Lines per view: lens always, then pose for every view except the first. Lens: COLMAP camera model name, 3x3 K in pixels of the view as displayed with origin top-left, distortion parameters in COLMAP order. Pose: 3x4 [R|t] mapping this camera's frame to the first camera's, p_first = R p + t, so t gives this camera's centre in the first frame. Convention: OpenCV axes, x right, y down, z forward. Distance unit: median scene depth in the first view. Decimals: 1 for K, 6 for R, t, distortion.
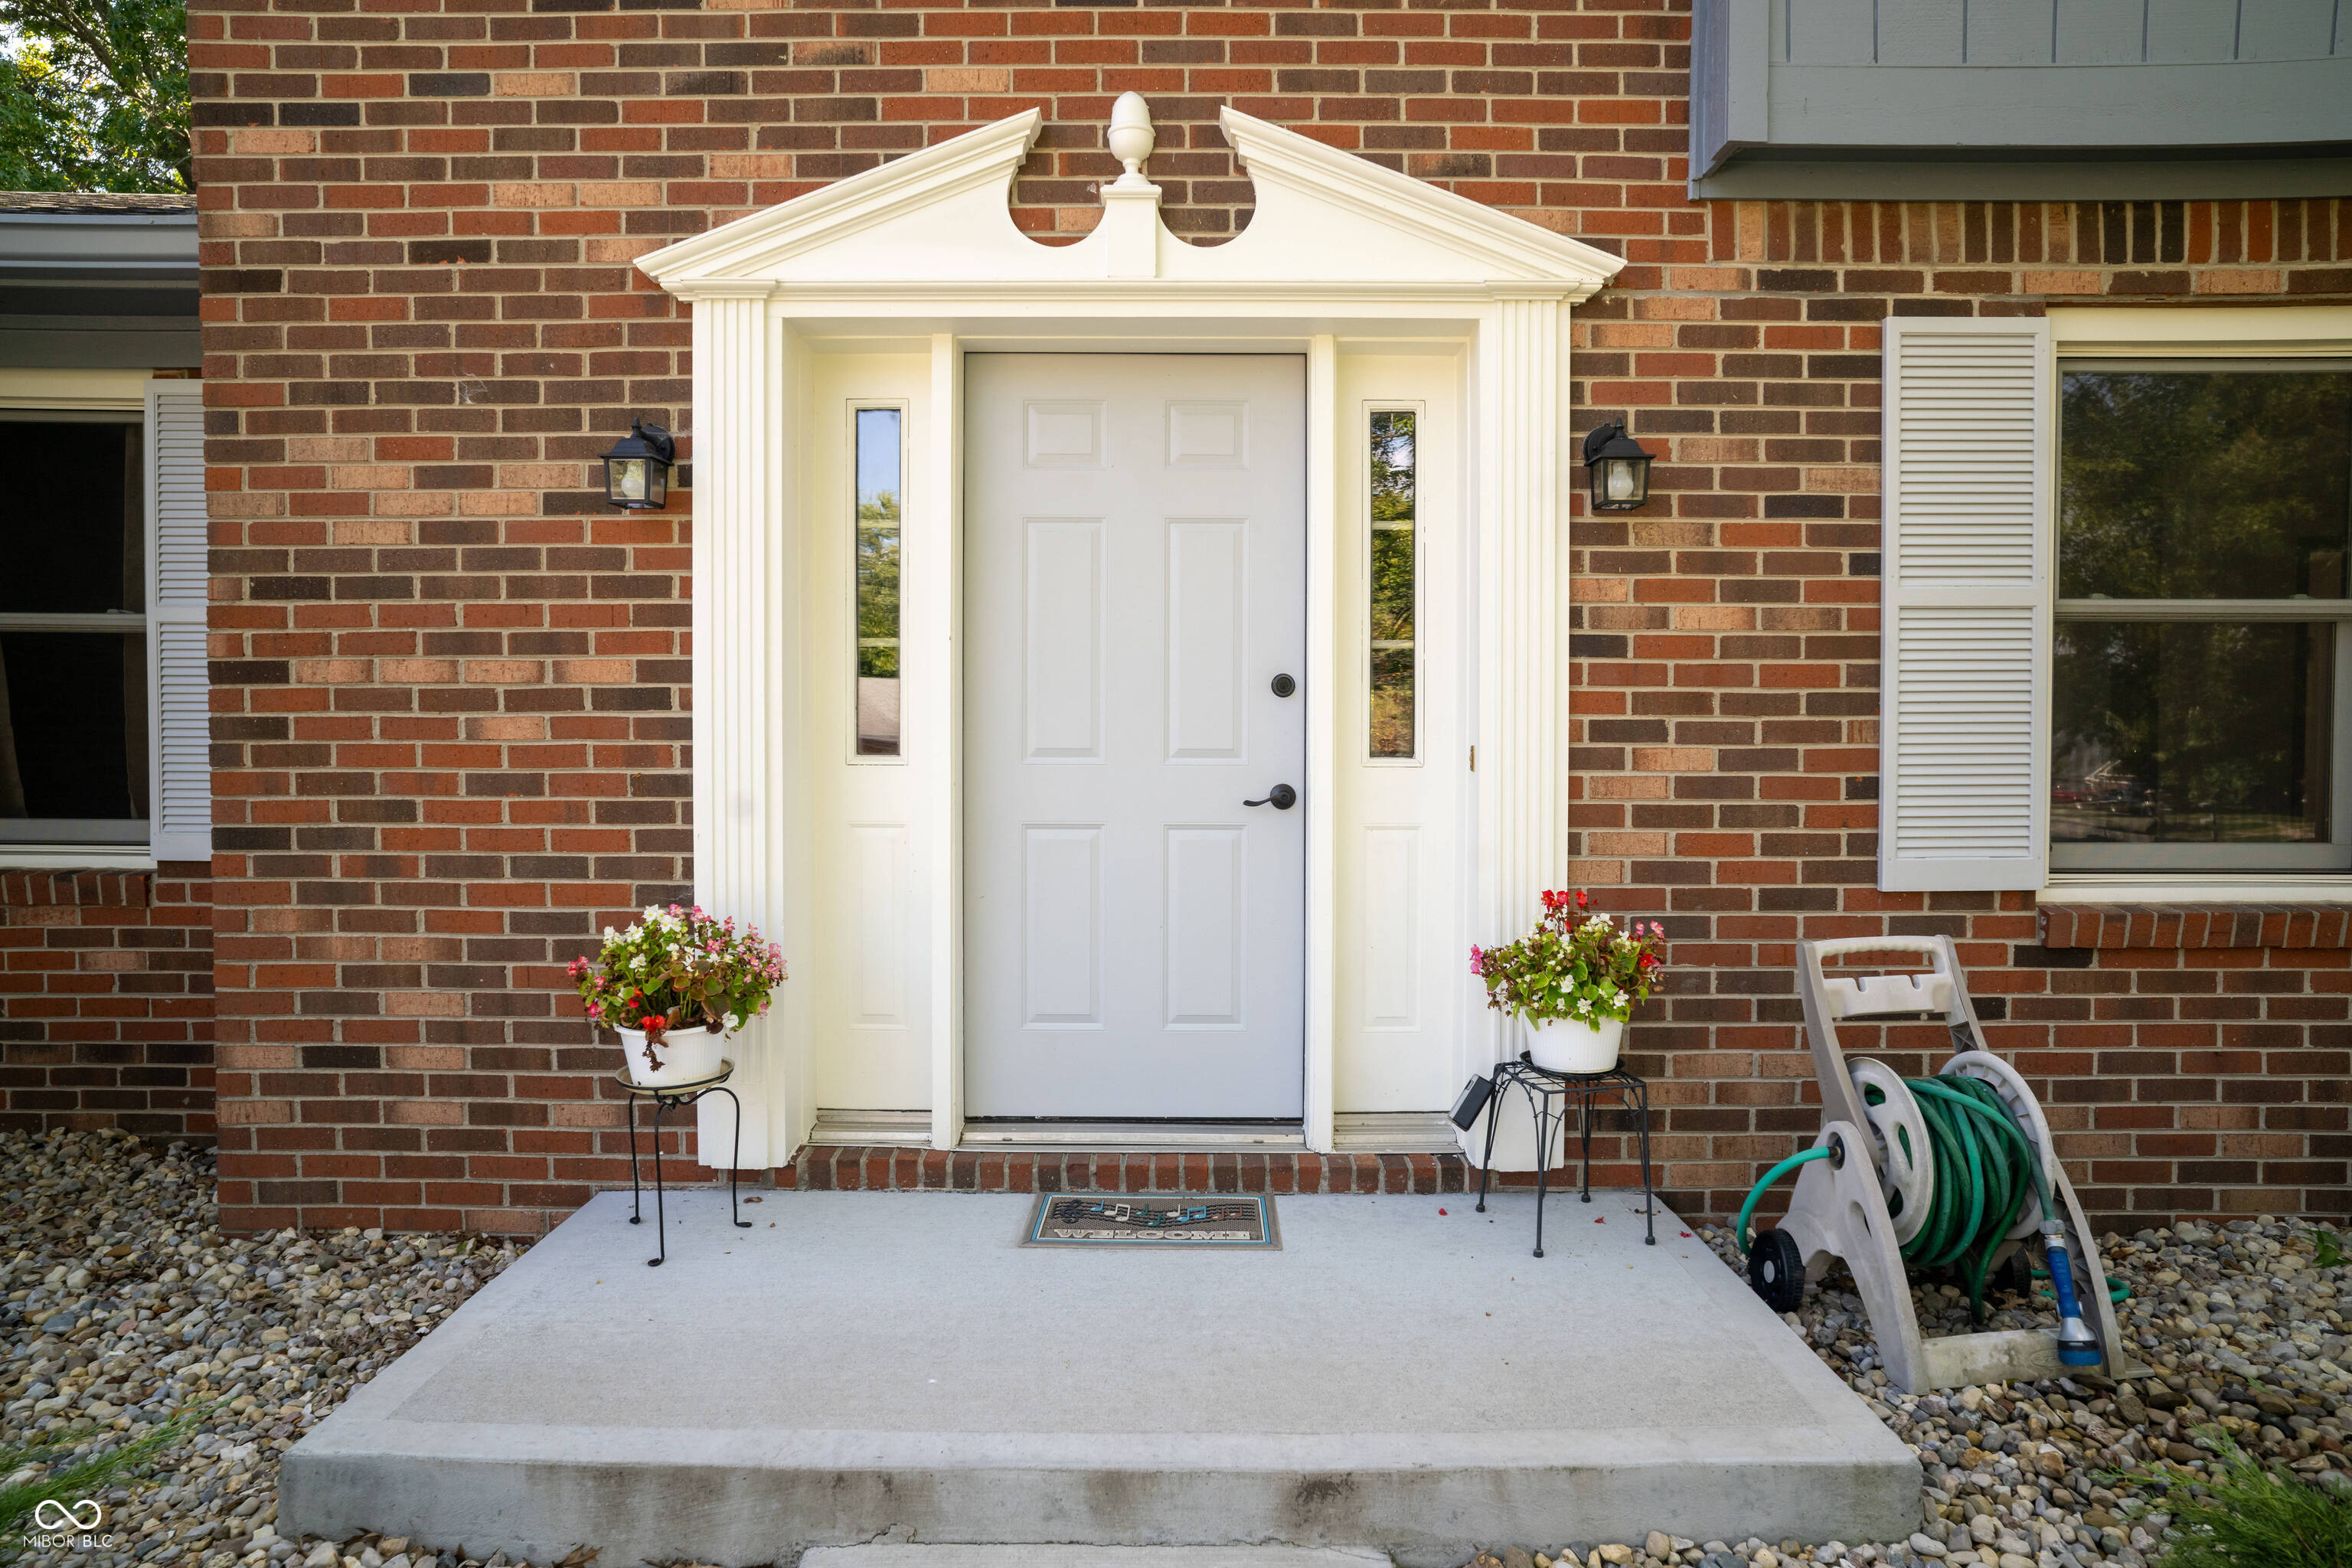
lens RADIAL K [[1485.9, 0, 1162.2], [0, 1485.9, 774.8], [0, 0, 1]] dist [-0.052086, 0.032772]
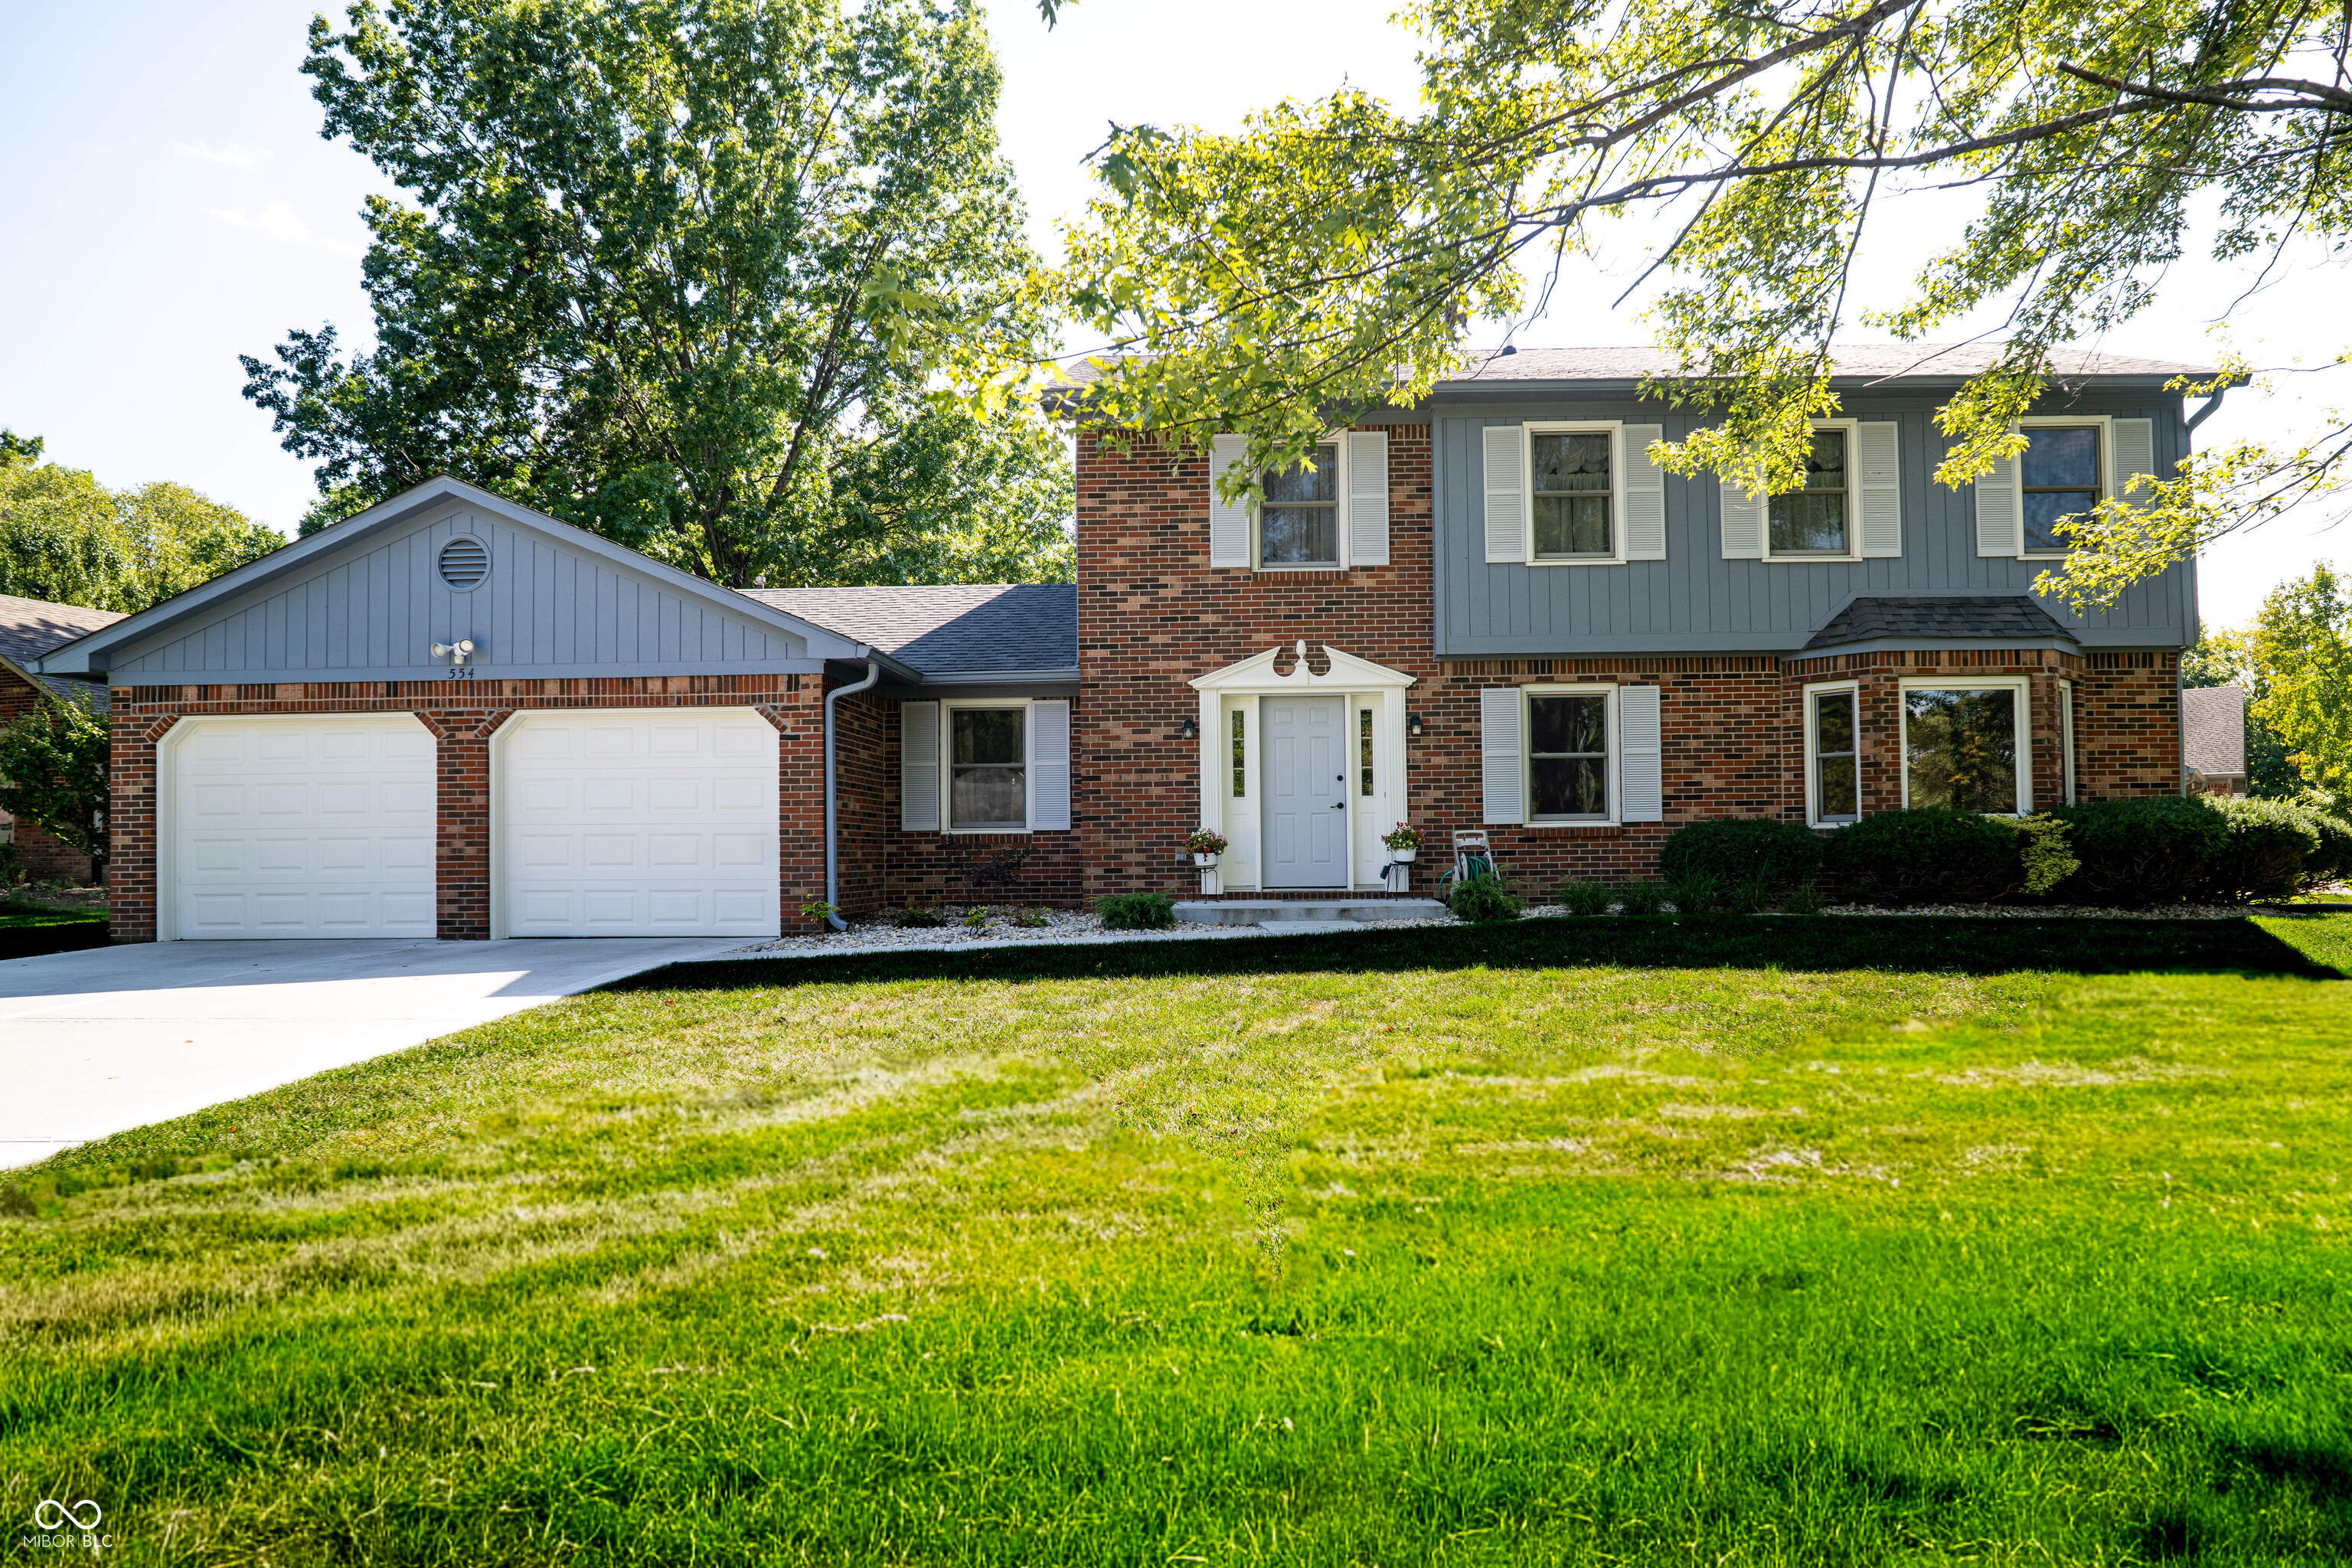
lens RADIAL K [[1485.9, 0, 1196.7], [0, 1485.9, 787.7], [0, 0, 1]] dist [-0.052086, 0.032772]
pose [[0.999010, -0.015268, -0.041793, -0.149114], [0.012446, 0.997678, -0.066963, 0.248025], [0.042718, 0.066377, 0.996880, -3.258809]]
